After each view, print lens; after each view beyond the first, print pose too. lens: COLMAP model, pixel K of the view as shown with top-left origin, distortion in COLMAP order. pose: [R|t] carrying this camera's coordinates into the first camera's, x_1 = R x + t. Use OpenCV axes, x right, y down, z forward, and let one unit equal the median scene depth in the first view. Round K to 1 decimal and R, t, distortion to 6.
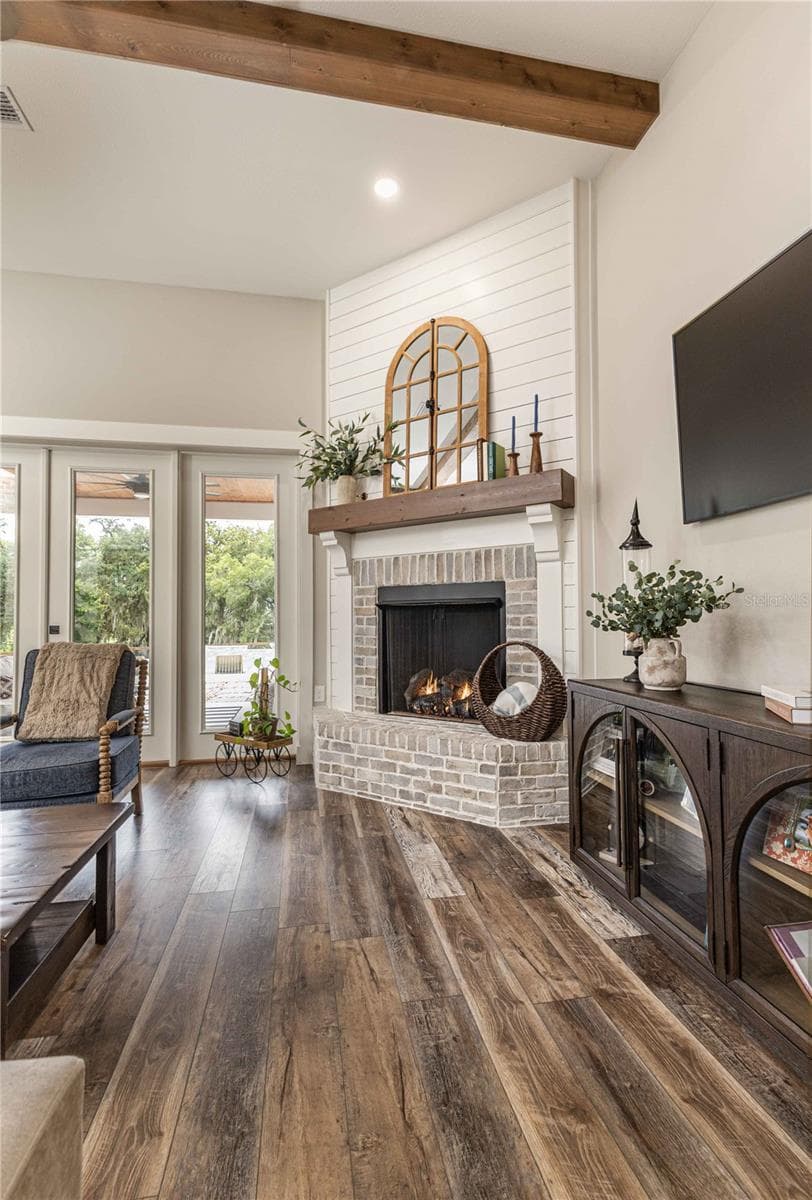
lens RADIAL K [[544.9, 0, 398.8], [0, 544.9, 609.0], [0, 0, 1]] dist [0.004198, 0.000699]
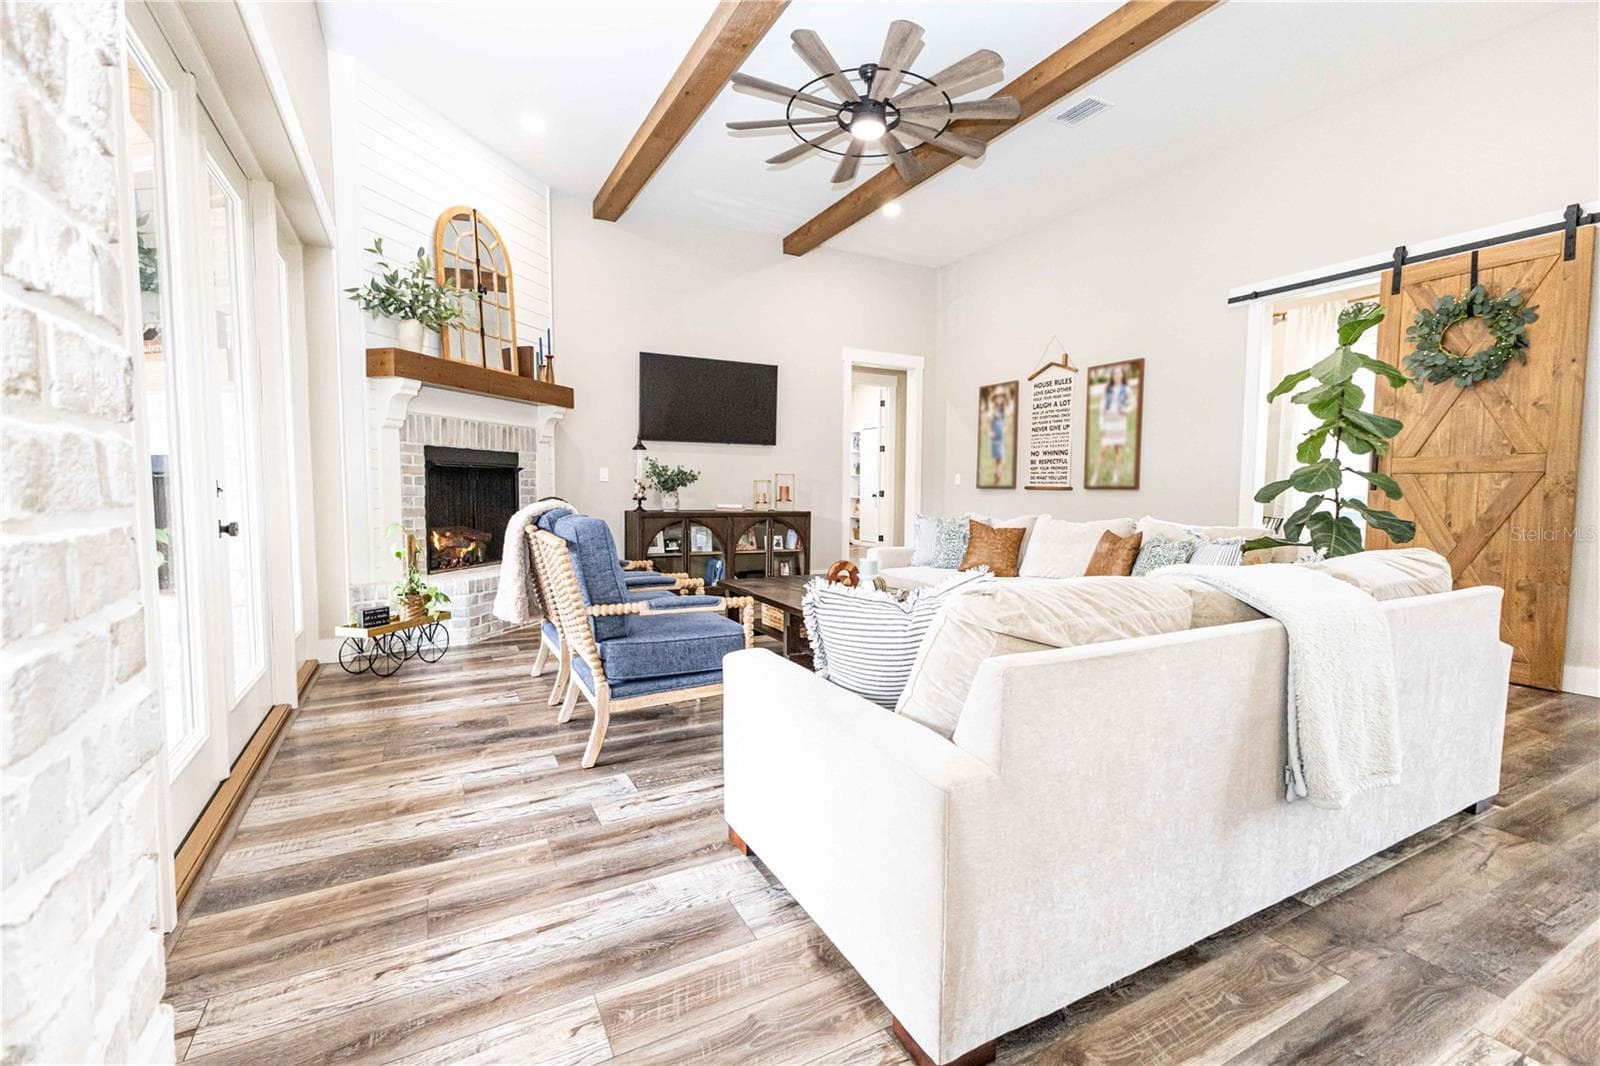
lens RADIAL K [[684.5, 0, 795.9], [0, 684.5, 530.5], [0, 0, 1]] dist [0.011319, -0.002453]
pose [[-0.314770, -0.057882, 0.947401, -1.465408], [-0.025409, 0.998295, 0.052549, 0.030488], [-0.948828, -0.007532, -0.315705, 0.794439]]
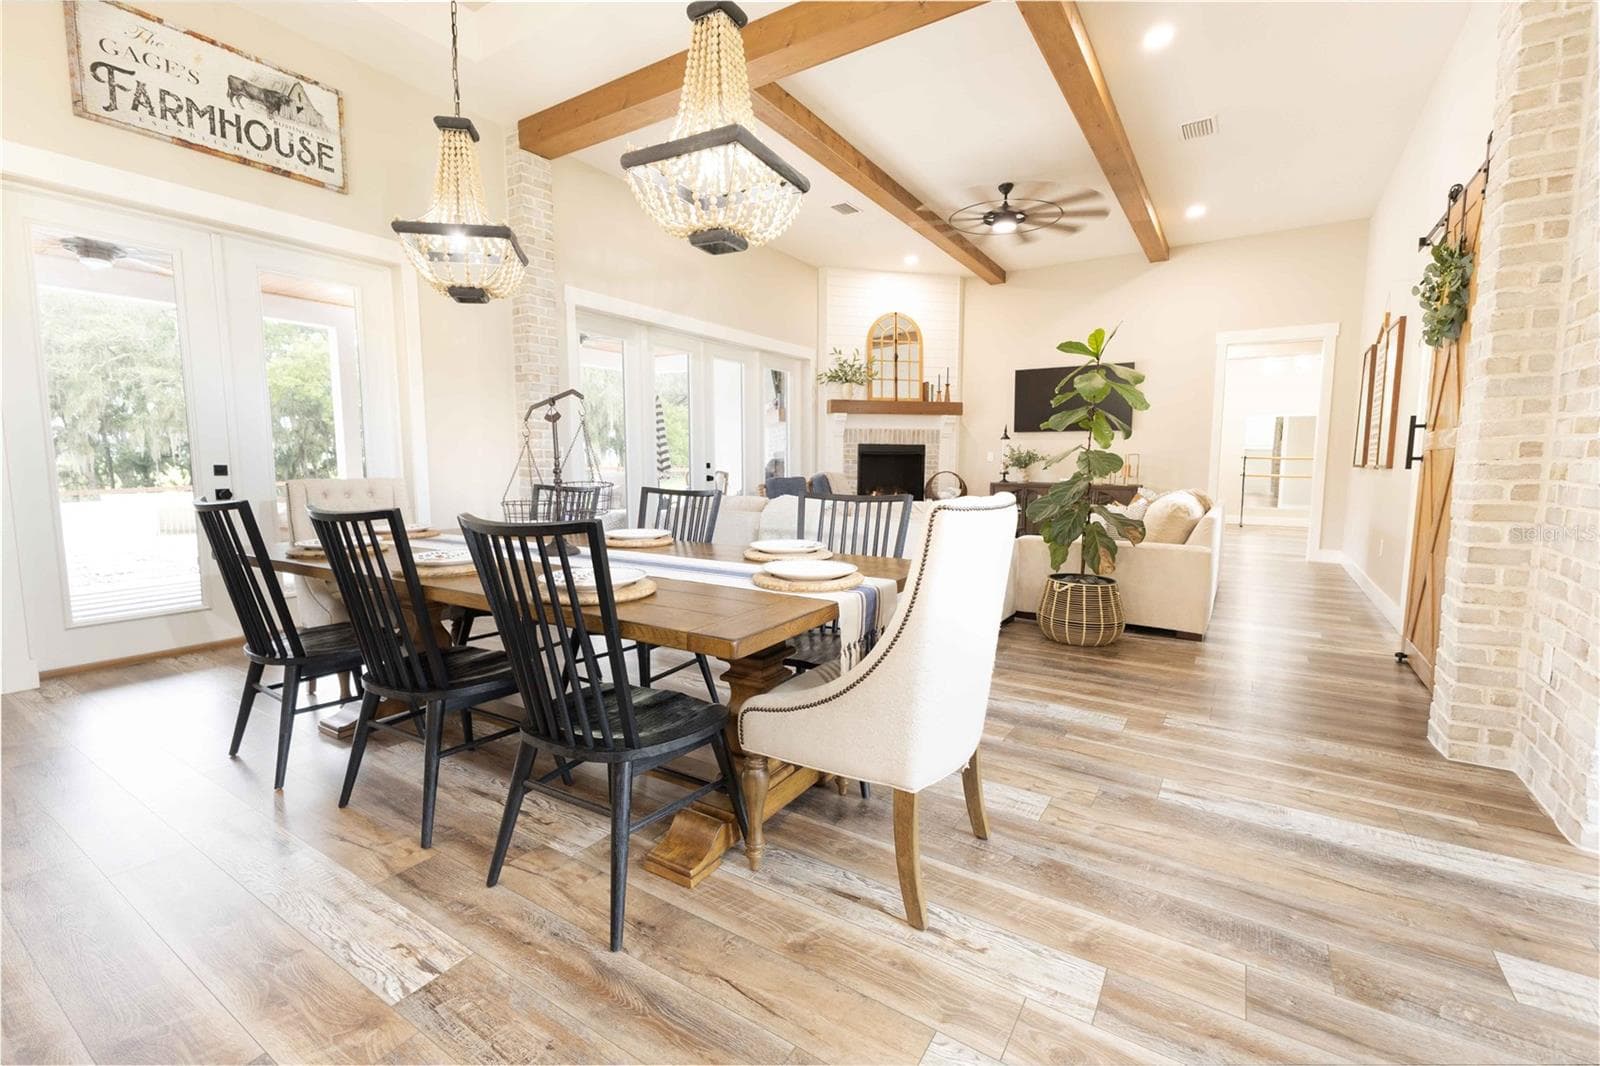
lens RADIAL K [[684.5, 0, 795.7], [0, 684.5, 526.1], [0, 0, 1]] dist [0.011319, -0.002453]
pose [[0.681741, -0.061790, 0.728979, -2.046683], [-0.023180, 0.994102, 0.105941, -0.004450], [-0.731226, -0.089122, 0.676288, -0.509351]]
